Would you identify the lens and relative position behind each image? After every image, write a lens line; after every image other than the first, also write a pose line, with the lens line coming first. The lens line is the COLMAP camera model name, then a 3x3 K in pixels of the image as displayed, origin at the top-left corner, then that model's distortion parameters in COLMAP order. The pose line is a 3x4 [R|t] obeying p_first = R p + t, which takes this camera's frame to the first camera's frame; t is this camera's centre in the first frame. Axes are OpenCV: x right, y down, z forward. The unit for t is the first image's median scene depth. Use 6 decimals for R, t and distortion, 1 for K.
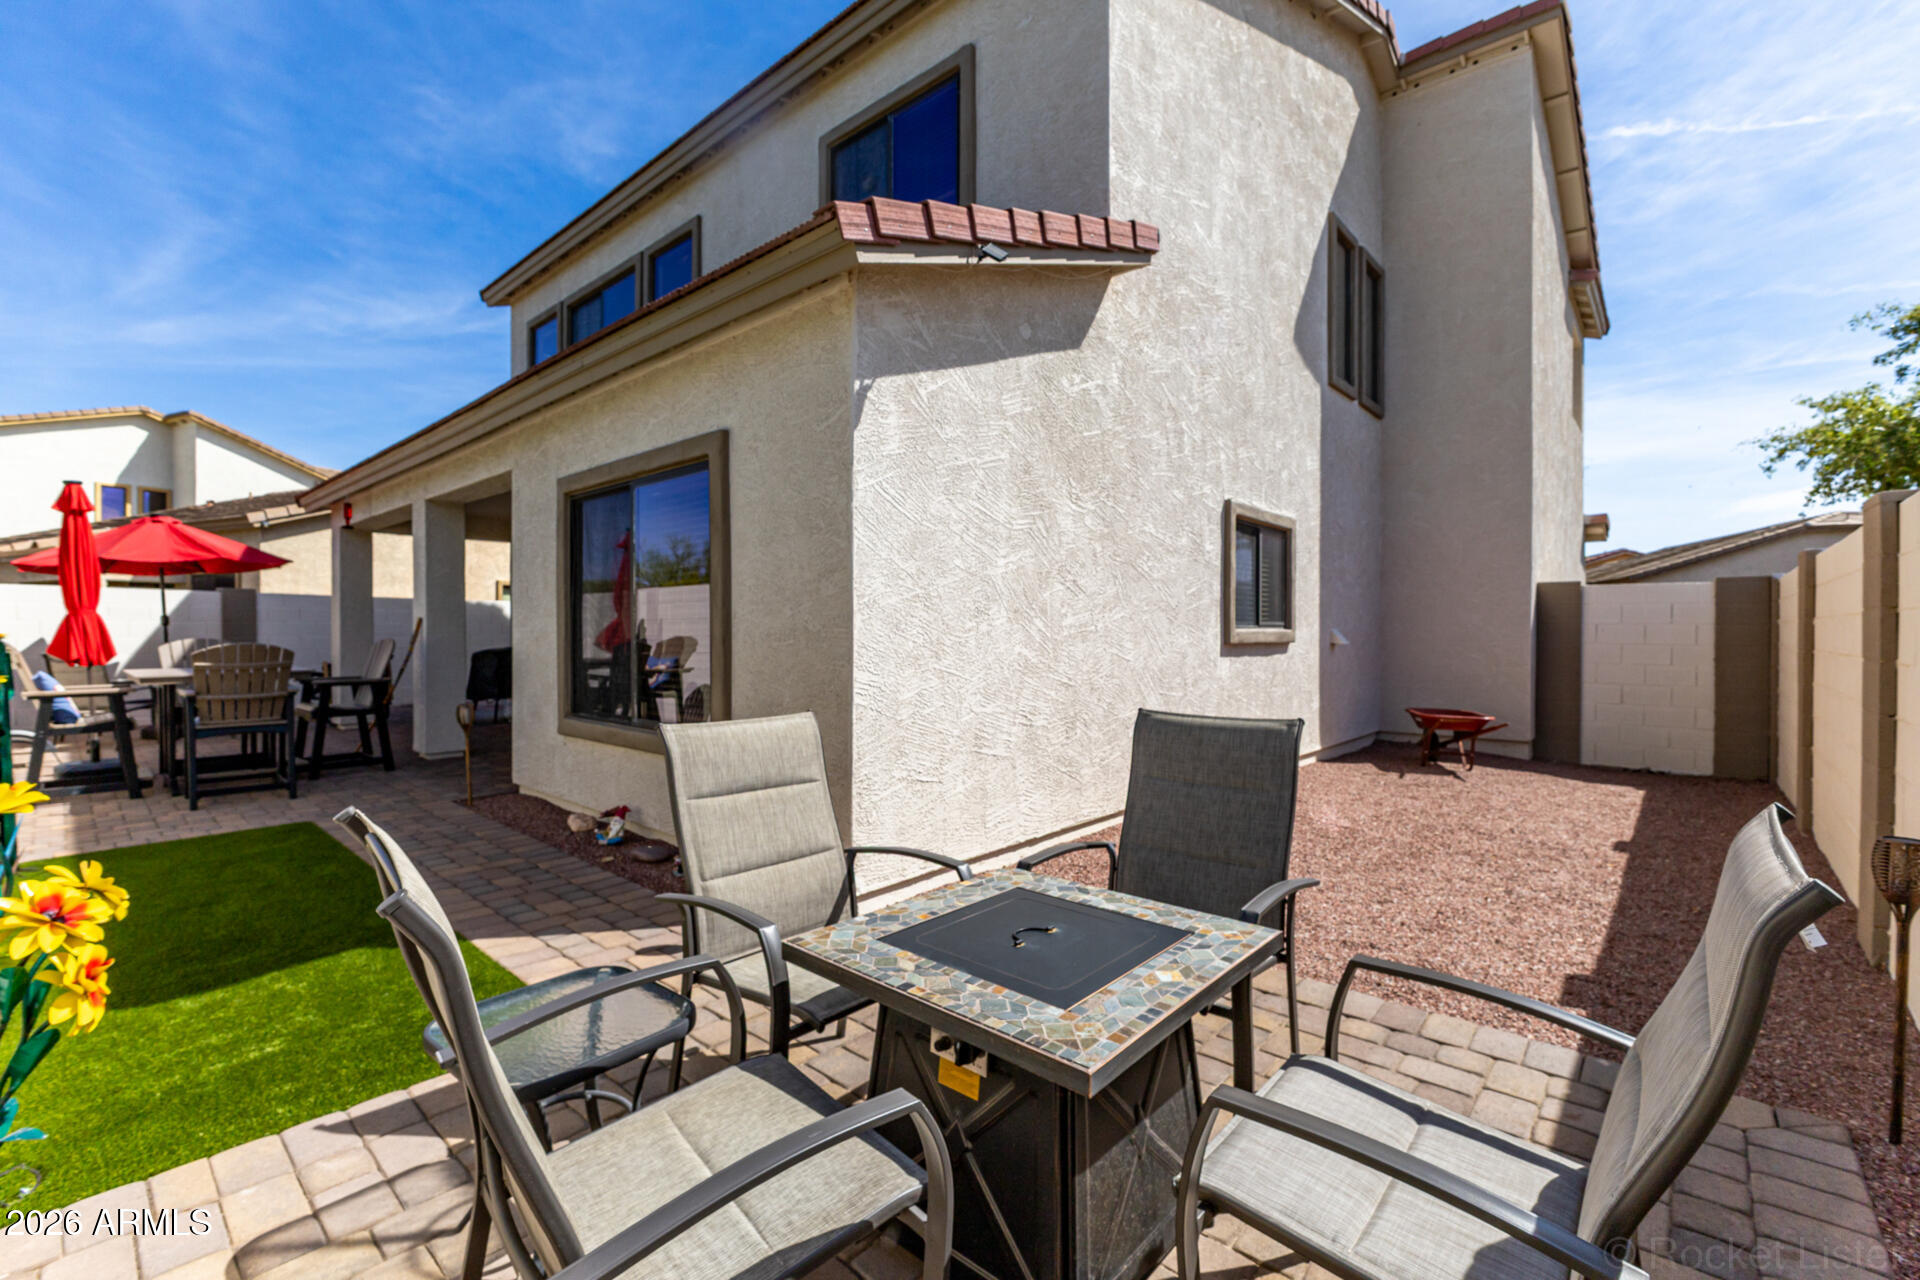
lens RADIAL K [[832.1, 0, 946.8], [0, 832.1, 637.4], [0, 0, 1]] dist [0.001278, 0.000207]
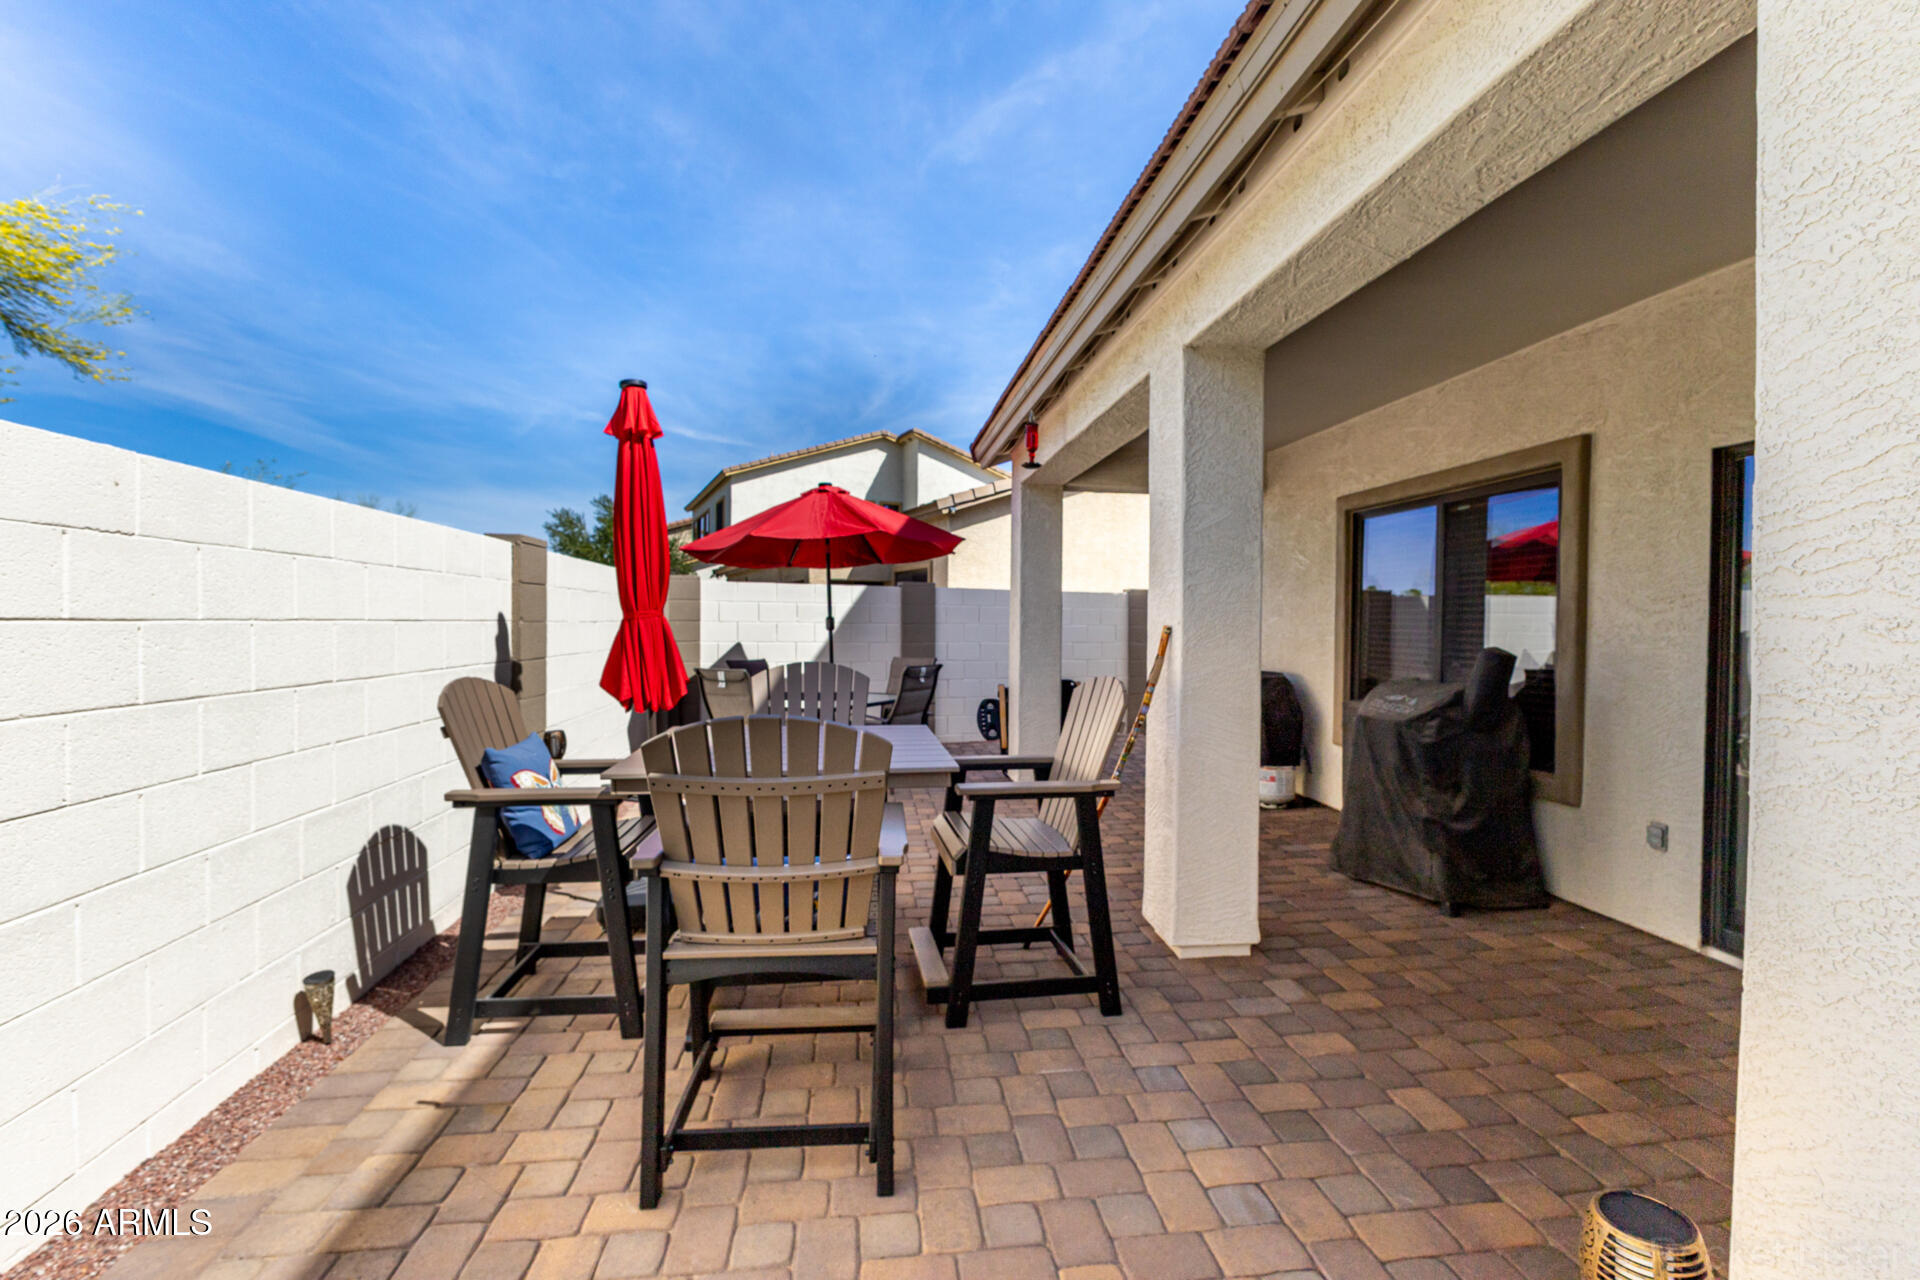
lens RADIAL K [[832.1, 0, 966.9], [0, 832.1, 652.2], [0, 0, 1]] dist [0.001278, 0.000207]
pose [[0.766261, 0.023541, -0.642098, -0.384821], [-0.011639, 0.999673, 0.022761, -0.016475], [0.642424, -0.009967, 0.766285, 0.533134]]
